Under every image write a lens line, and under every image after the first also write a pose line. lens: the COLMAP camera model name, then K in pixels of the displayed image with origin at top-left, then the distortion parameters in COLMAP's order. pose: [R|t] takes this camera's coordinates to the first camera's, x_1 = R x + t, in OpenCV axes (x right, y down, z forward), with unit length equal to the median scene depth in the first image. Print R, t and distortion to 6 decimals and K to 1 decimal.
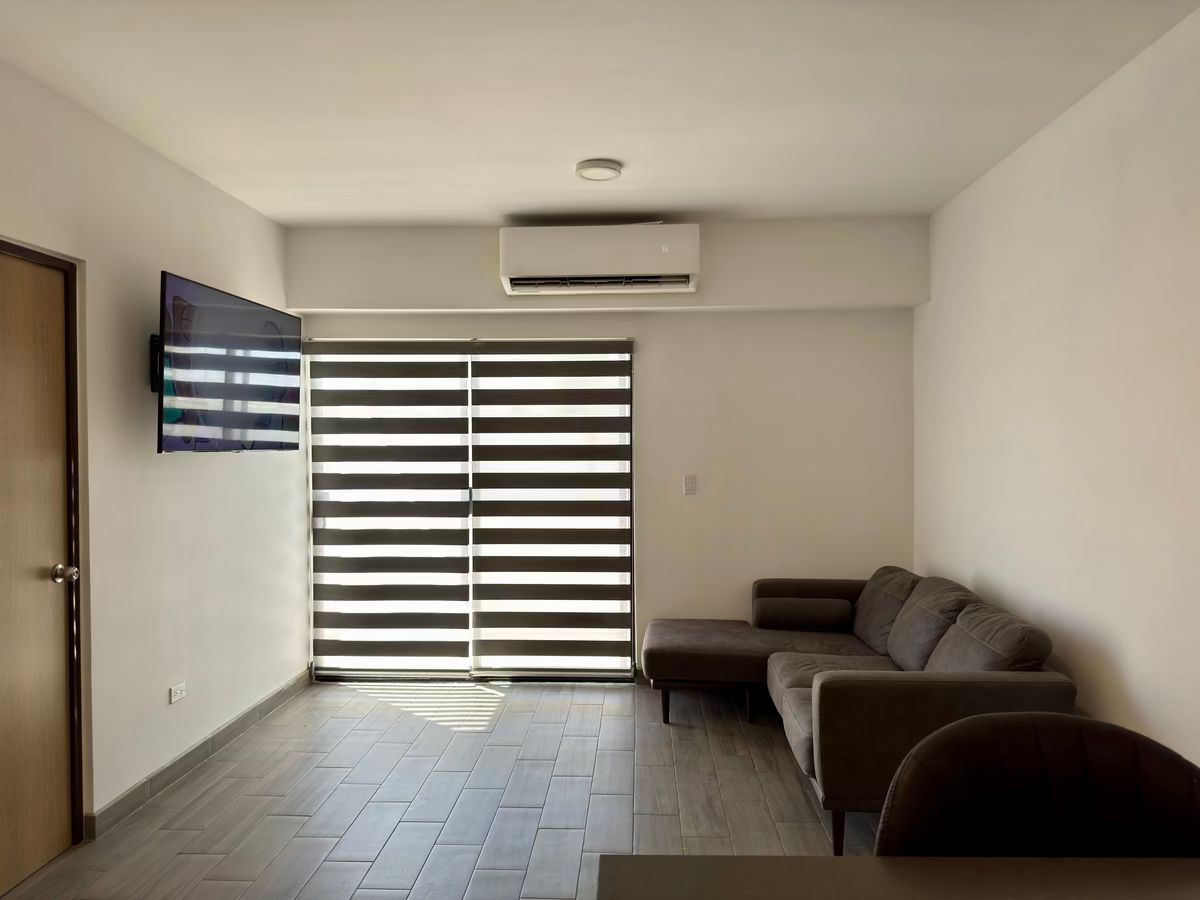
lens RADIAL K [[852.2, 0, 610.8], [0, 852.2, 452.8], [0, 0, 1]] dist [0.050996, -0.043693]
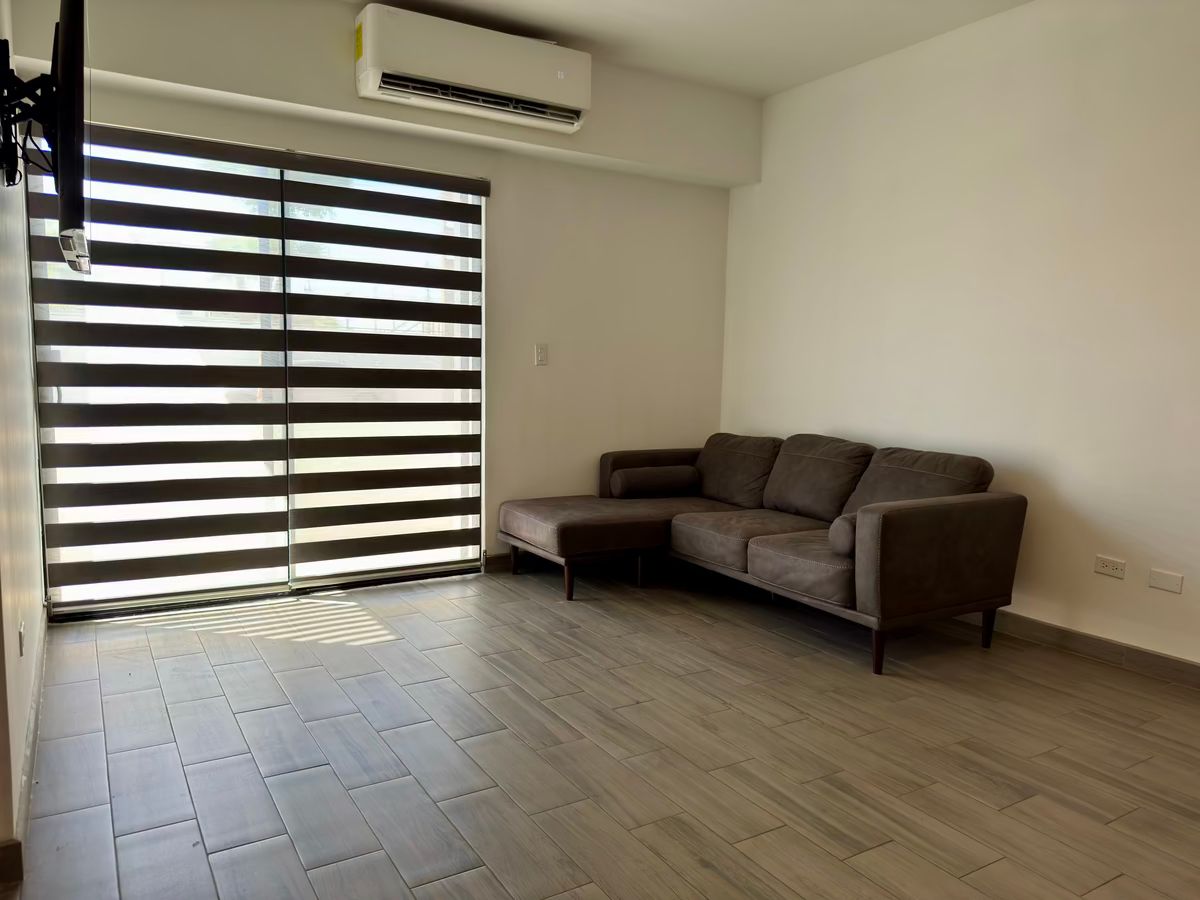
lens RADIAL K [[852.2, 0, 604.4], [0, 852.2, 454.9], [0, 0, 1]] dist [0.050996, -0.043693]
pose [[0.826247, -0.038732, 0.561975, -0.373249], [-0.013789, 0.995944, 0.088914, 0.064481], [-0.563140, -0.081214, 0.822361, 0.197767]]
